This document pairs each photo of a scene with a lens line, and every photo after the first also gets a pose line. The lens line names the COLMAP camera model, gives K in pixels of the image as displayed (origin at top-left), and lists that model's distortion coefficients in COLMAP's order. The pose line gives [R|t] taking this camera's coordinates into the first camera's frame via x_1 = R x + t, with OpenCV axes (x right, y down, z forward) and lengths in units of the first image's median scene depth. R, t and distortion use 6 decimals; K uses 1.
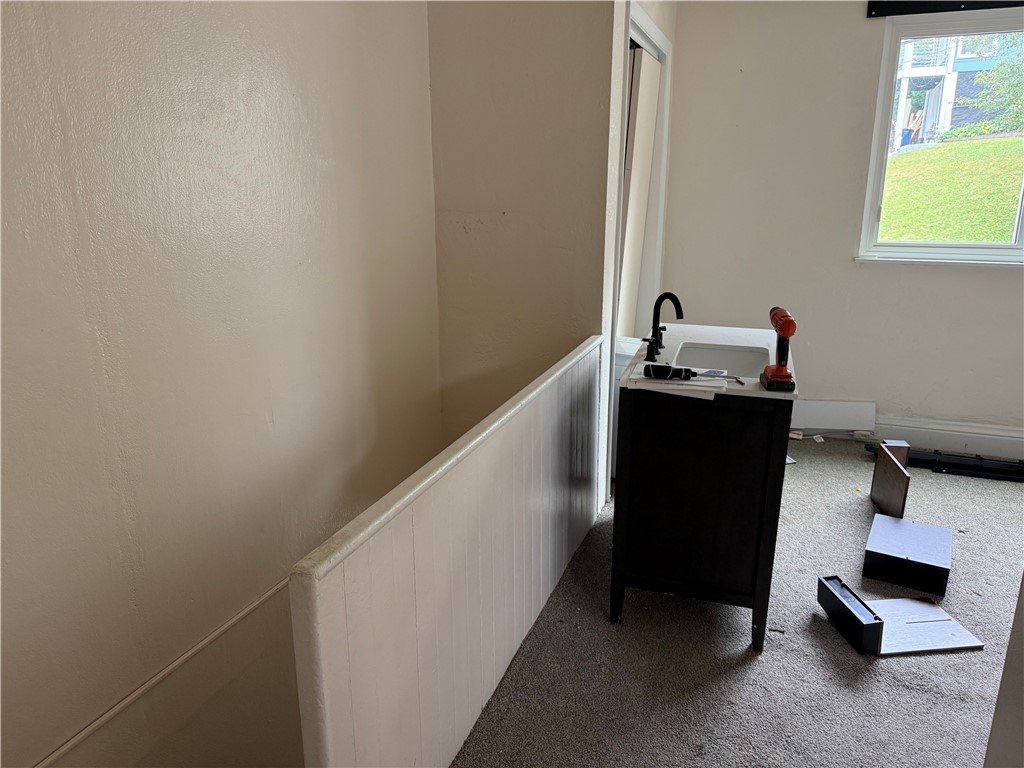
lens RADIAL K [[742.8, 0, 514.3], [0, 742.8, 394.3], [0, 0, 1]] dist [-0.003901, 0.001346]
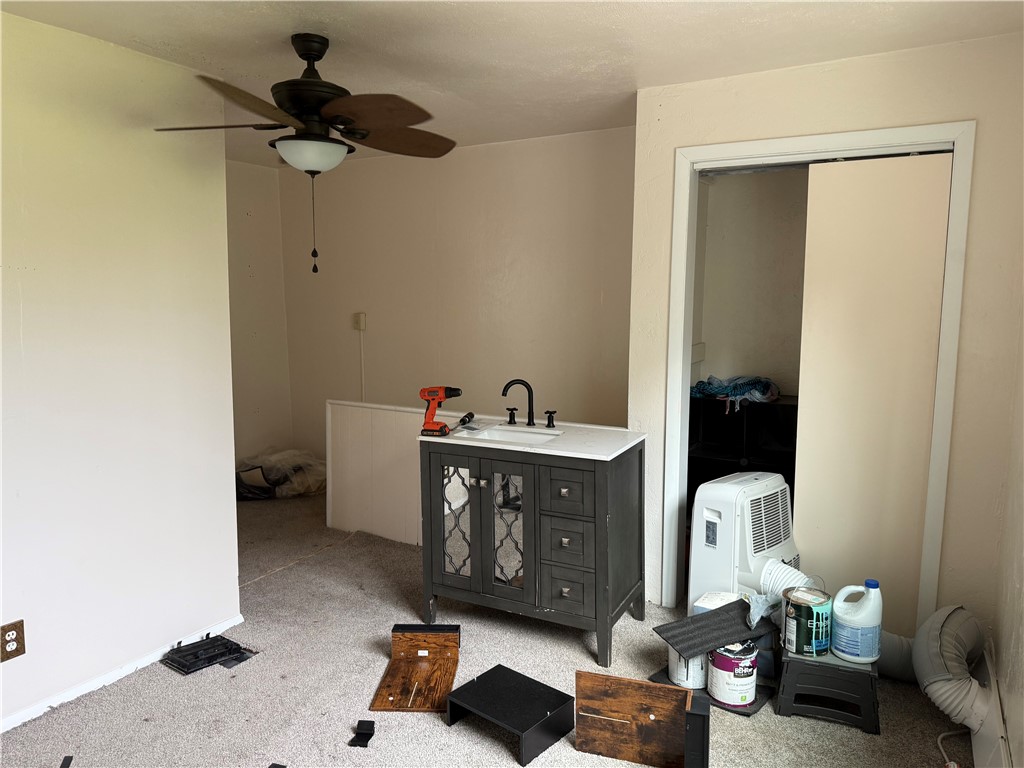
lens RADIAL K [[723.7, 0, 512.3], [0, 723.7, 389.1], [0, 0, 1]] dist [0.063143, -0.089387]
pose [[-0.139202, 0.138422, -0.980542, 1.909400], [-0.272179, 0.946698, 0.172284, -0.430556], [0.952125, 0.290865, -0.094107, 1.338947]]
